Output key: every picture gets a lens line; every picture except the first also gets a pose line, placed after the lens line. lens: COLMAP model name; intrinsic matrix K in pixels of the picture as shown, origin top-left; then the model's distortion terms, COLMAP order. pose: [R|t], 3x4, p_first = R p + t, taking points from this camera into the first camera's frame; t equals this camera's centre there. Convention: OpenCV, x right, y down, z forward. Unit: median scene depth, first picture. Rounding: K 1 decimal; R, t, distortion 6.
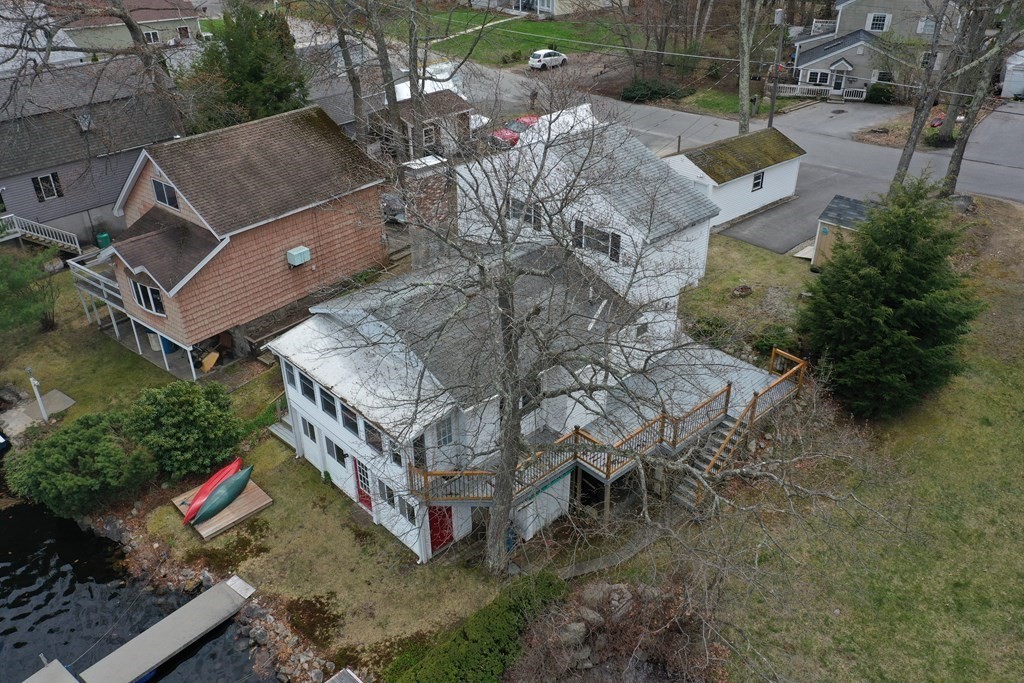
lens RADIAL K [[803.2, 0, 512.0], [0, 803.2, 341.5], [0, 0, 1]] dist [-0.000992, -0.000977]
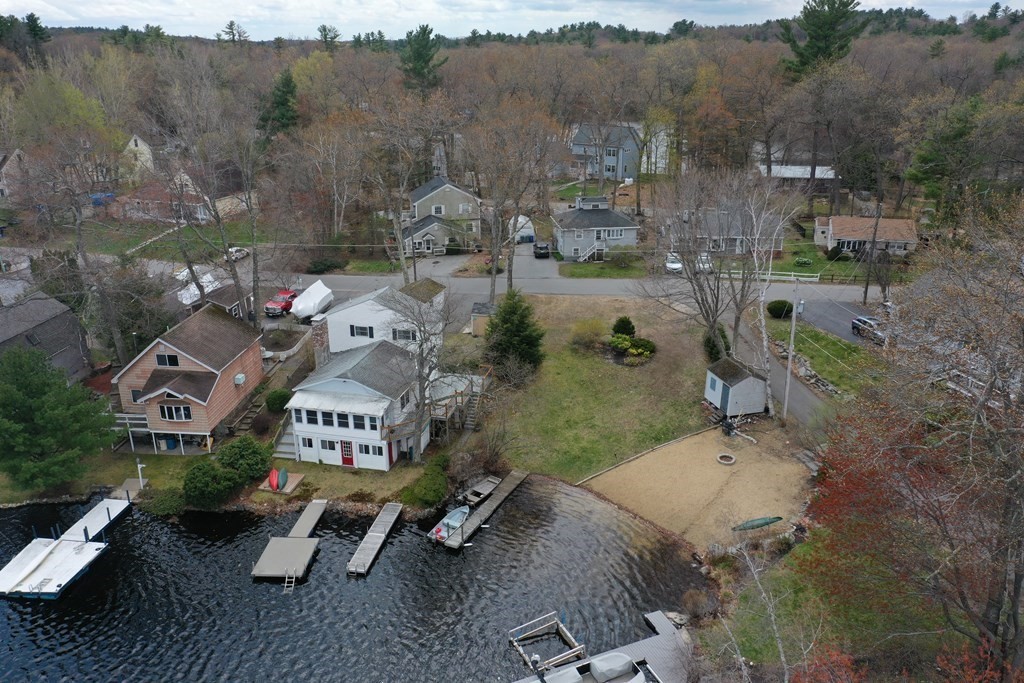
lens RADIAL K [[811.7, 0, 509.3], [0, 811.7, 342.5], [0, 0, 1]] dist [-0.006419, 0.007811]
pose [[0.837165, -0.187726, 0.513725, -0.784151], [0.275303, 0.956225, -0.099208, 0.196791], [-0.472612, 0.224483, 0.852200, -1.068265]]
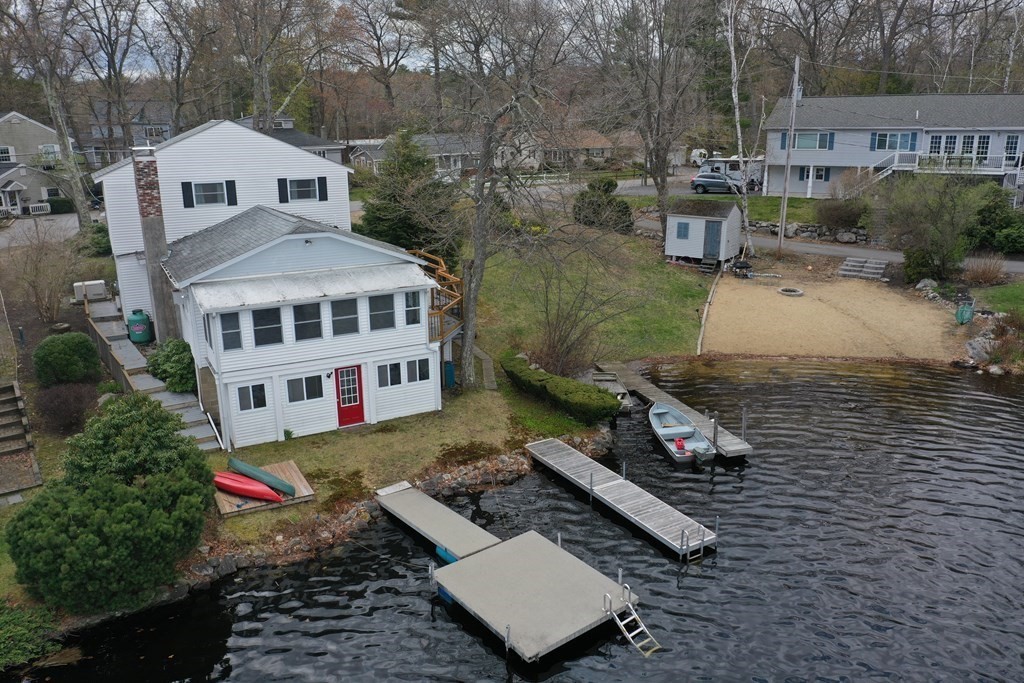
lens RADIAL K [[811.7, 0, 509.3], [0, 811.7, 342.5], [0, 0, 1]] dist [-0.006419, 0.007811]
pose [[0.261451, -0.253618, 0.931301, -0.918629], [0.495091, 0.863503, 0.096164, 0.101043], [-0.828570, 0.435936, 0.351328, 0.365111]]
